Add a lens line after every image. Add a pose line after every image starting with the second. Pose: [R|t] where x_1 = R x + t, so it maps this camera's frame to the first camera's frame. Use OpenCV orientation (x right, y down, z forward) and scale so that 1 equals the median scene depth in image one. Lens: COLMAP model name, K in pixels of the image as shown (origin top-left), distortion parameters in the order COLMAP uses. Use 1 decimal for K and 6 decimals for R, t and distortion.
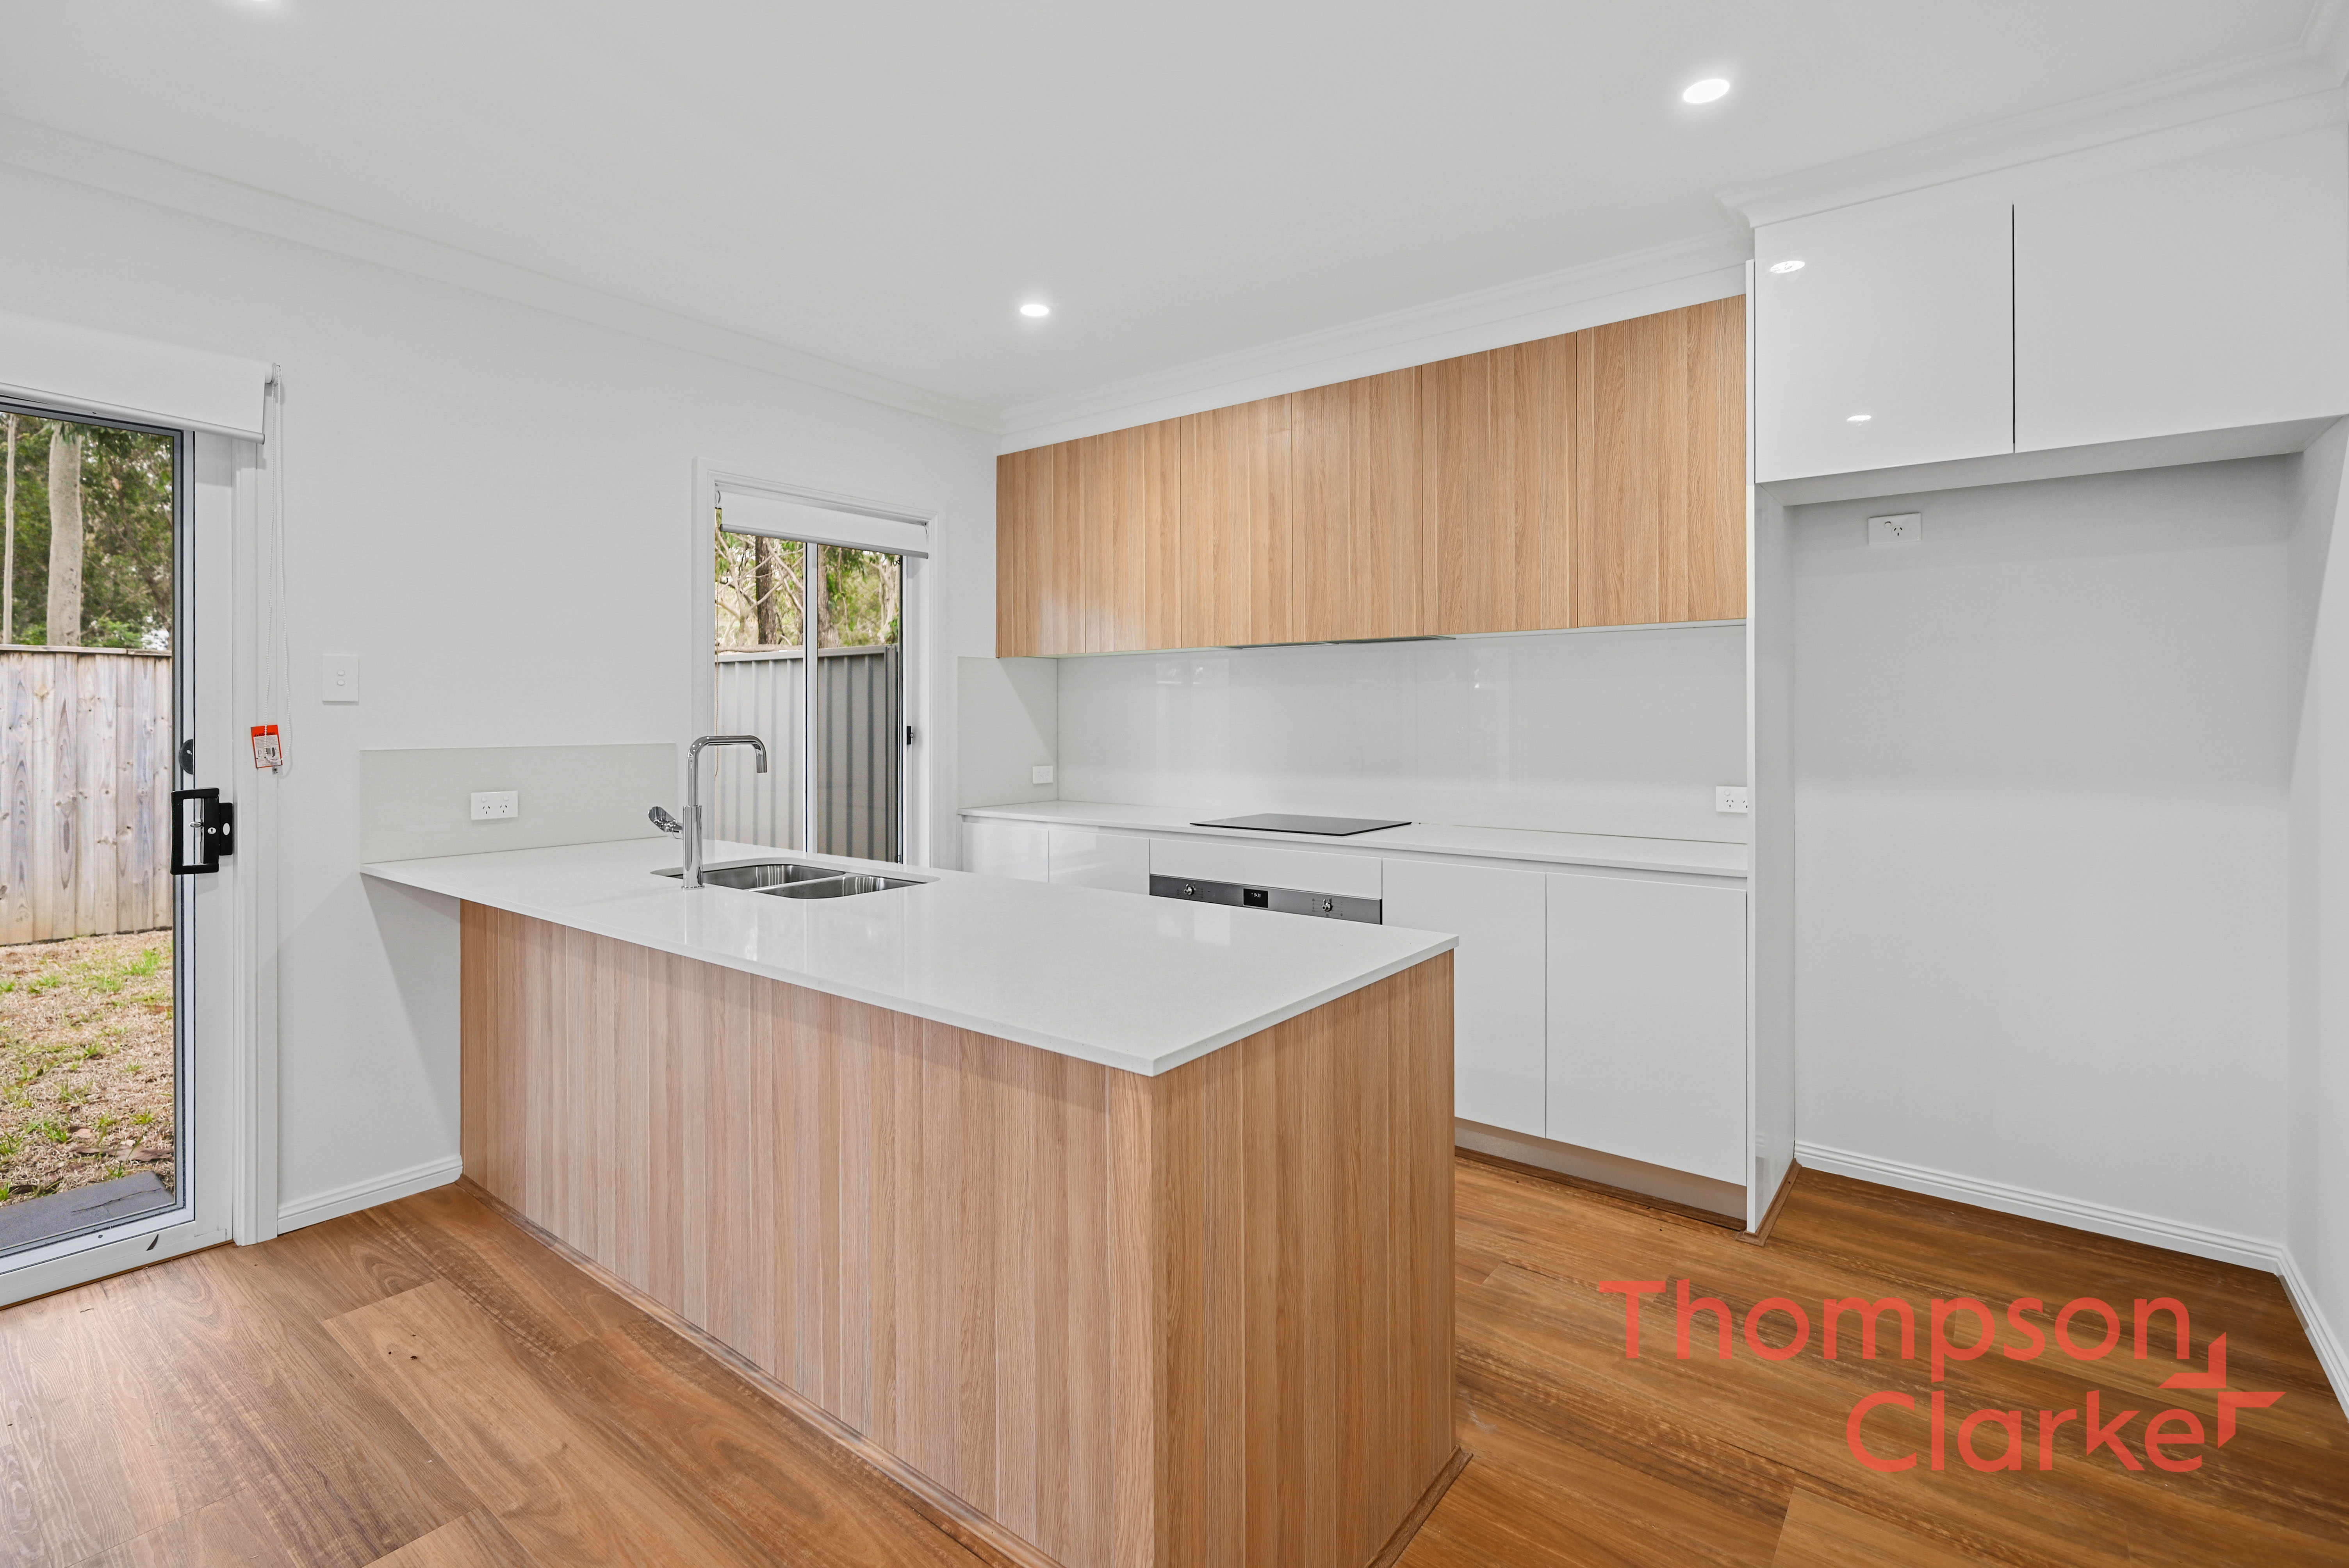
lens RADIAL K [[1082.2, 0, 1178.1], [0, 1082.2, 719.4], [0, 0, 1]] dist [-0.004929, 0.000016]
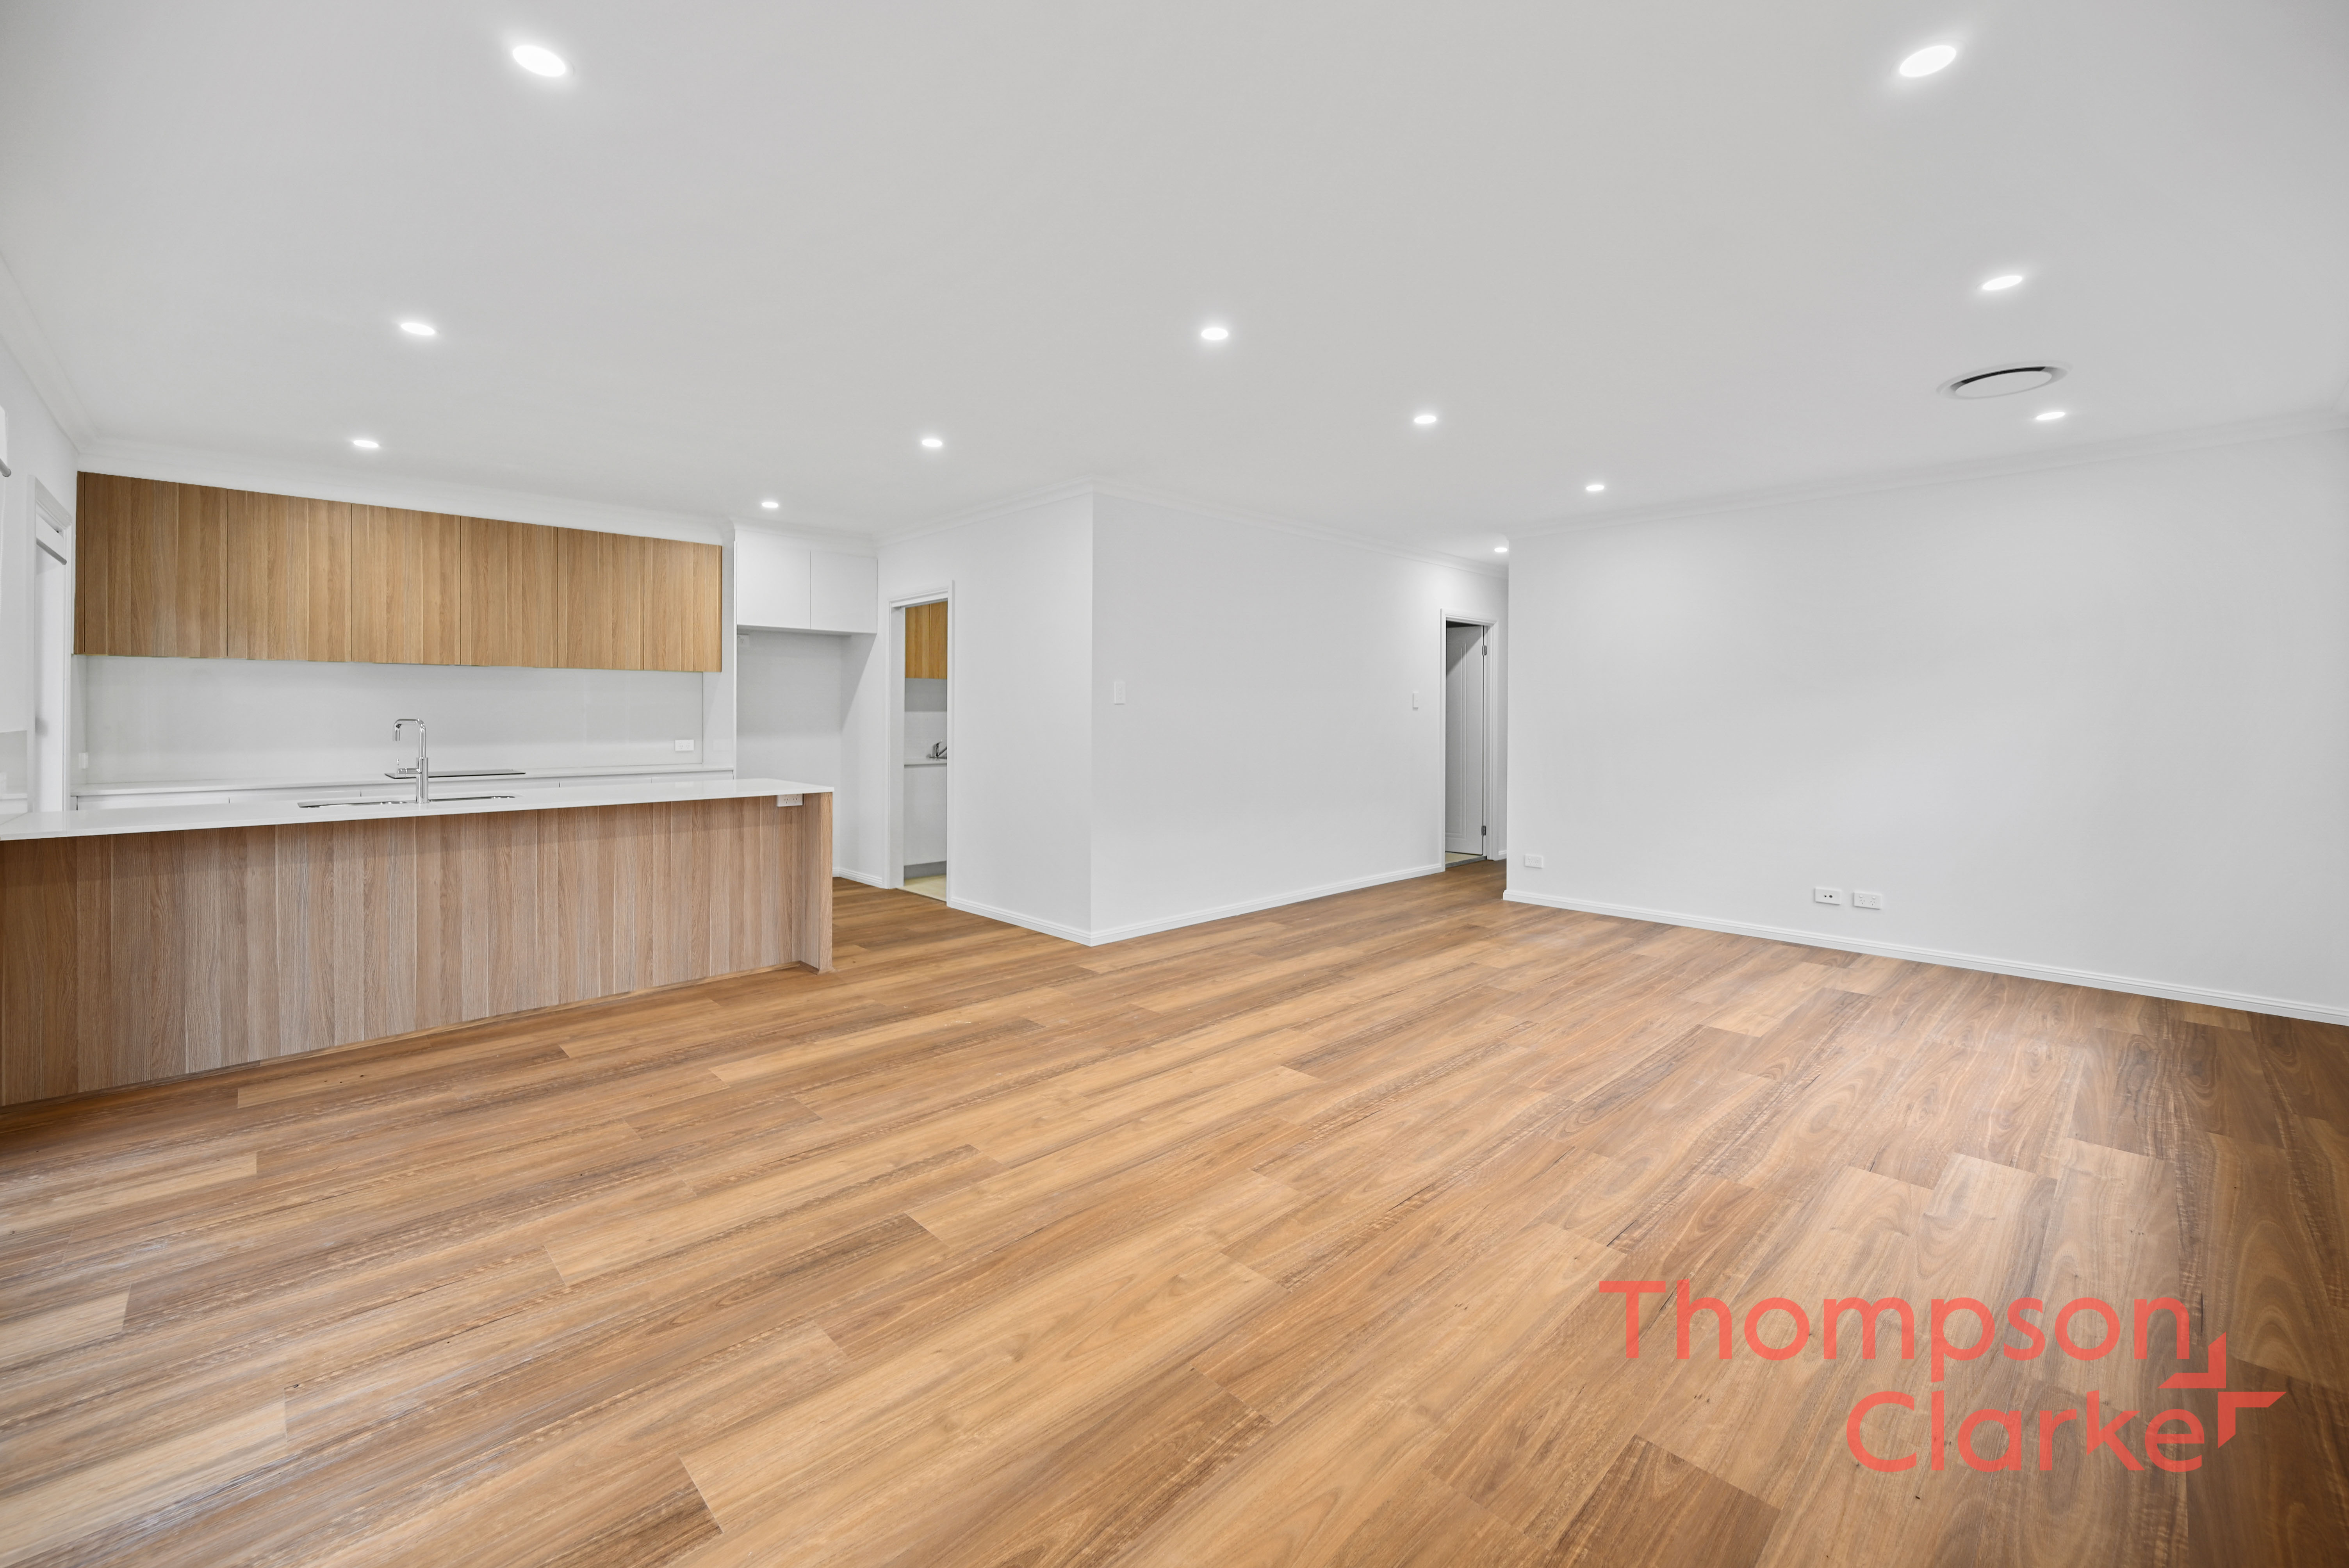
lens RADIAL K [[959.7, 0, 1178.0], [0, 959.7, 716.3], [0, 0, 1]] dist [0.000497, 0.000122]
pose [[0.137407, -0.002040, 0.990513, -1.668969], [-0.000081, 0.999998, 0.002071, 0.007002], [-0.990515, -0.000364, 0.137406, -0.417823]]
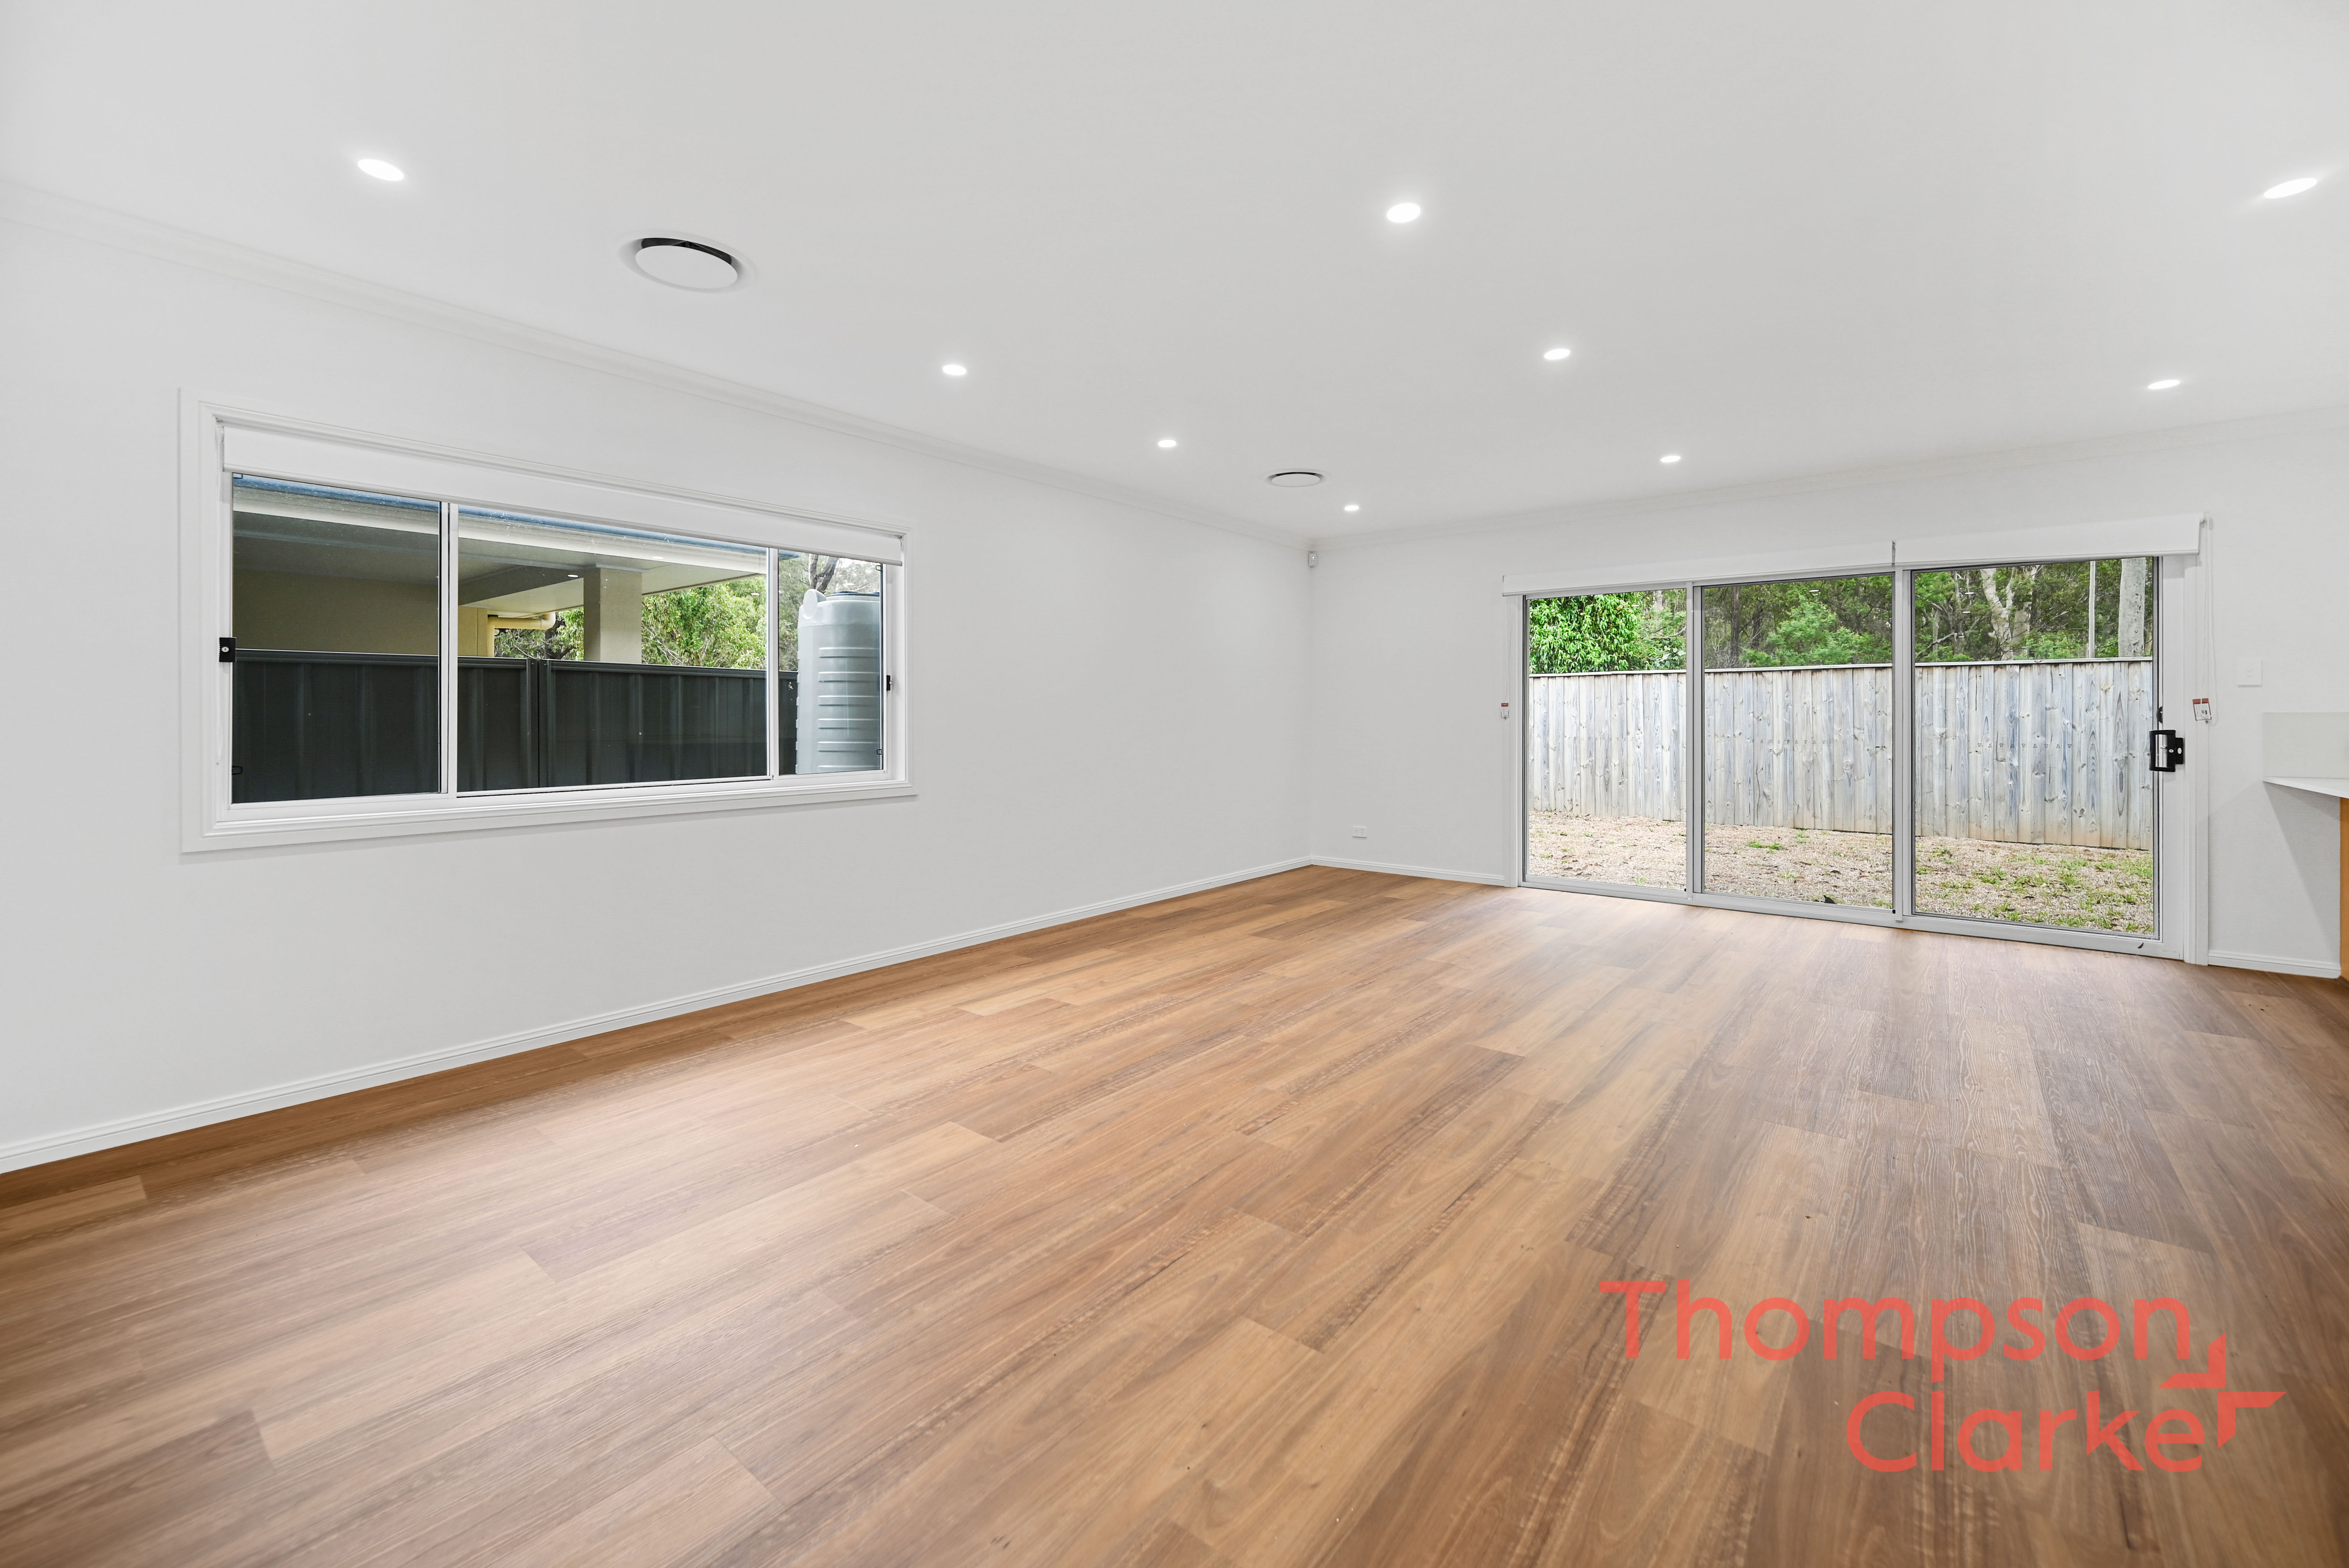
lens RADIAL K [[959.7, 0, 1164.8], [0, 959.7, 708.3], [0, 0, 1]] dist [0.000497, 0.000122]
pose [[-0.025775, -0.003725, -0.999661, 0.928652], [-0.003250, 0.999988, -0.003643, 0.035506], [0.999662, 0.003155, -0.025786, -0.819218]]
